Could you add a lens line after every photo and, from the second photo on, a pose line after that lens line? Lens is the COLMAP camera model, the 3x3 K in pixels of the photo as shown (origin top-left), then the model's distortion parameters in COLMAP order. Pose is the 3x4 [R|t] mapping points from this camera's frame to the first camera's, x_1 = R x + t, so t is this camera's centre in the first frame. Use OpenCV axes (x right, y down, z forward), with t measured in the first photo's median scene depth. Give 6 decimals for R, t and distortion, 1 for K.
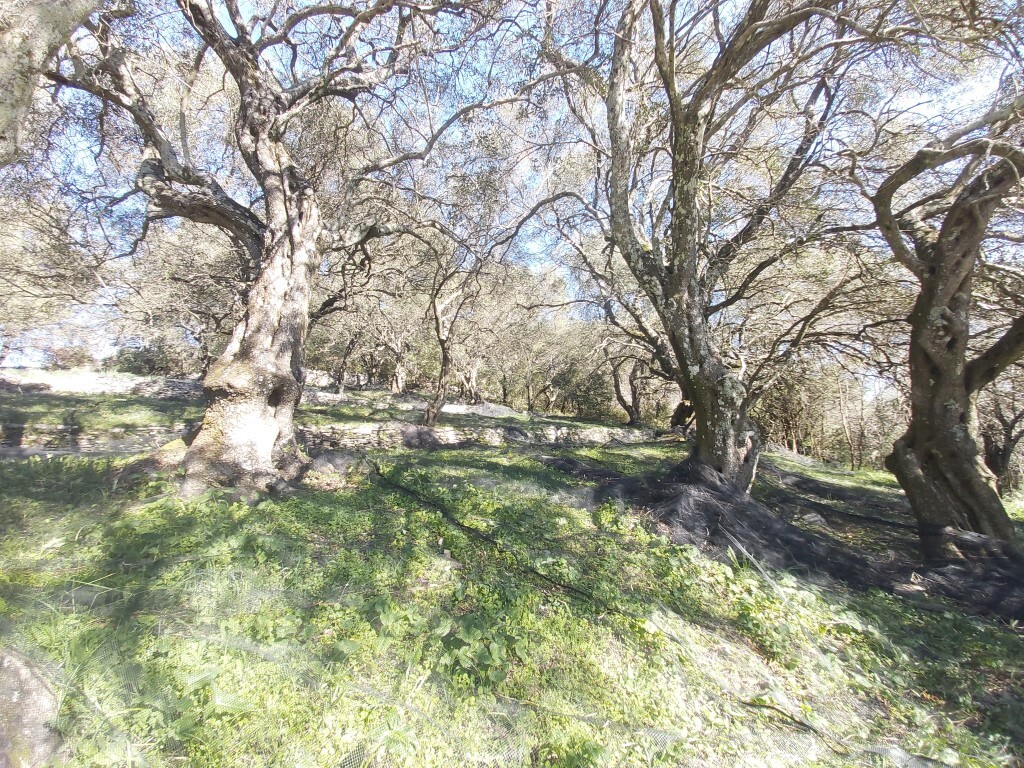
lens RADIAL K [[391.7, 0, 512.0], [0, 391.7, 384.0], [0, 0, 1]] dist [0.000129, -0.013965]
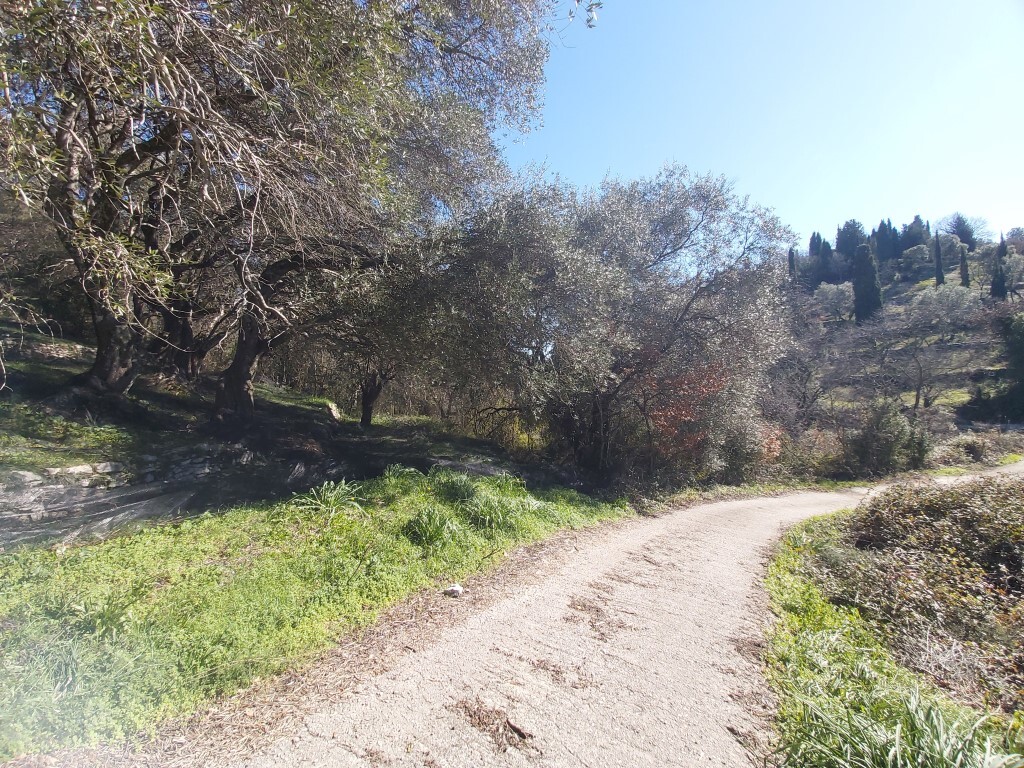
lens RADIAL K [[391.7, 0, 512.0], [0, 391.7, 384.0], [0, 0, 1]] dist [0.000129, -0.013965]
pose [[0.518280, 0.061613, 0.852989, 0.012288], [-0.202882, 0.977787, 0.052644, -0.212439], [-0.830798, -0.200341, 0.519267, -1.375919]]
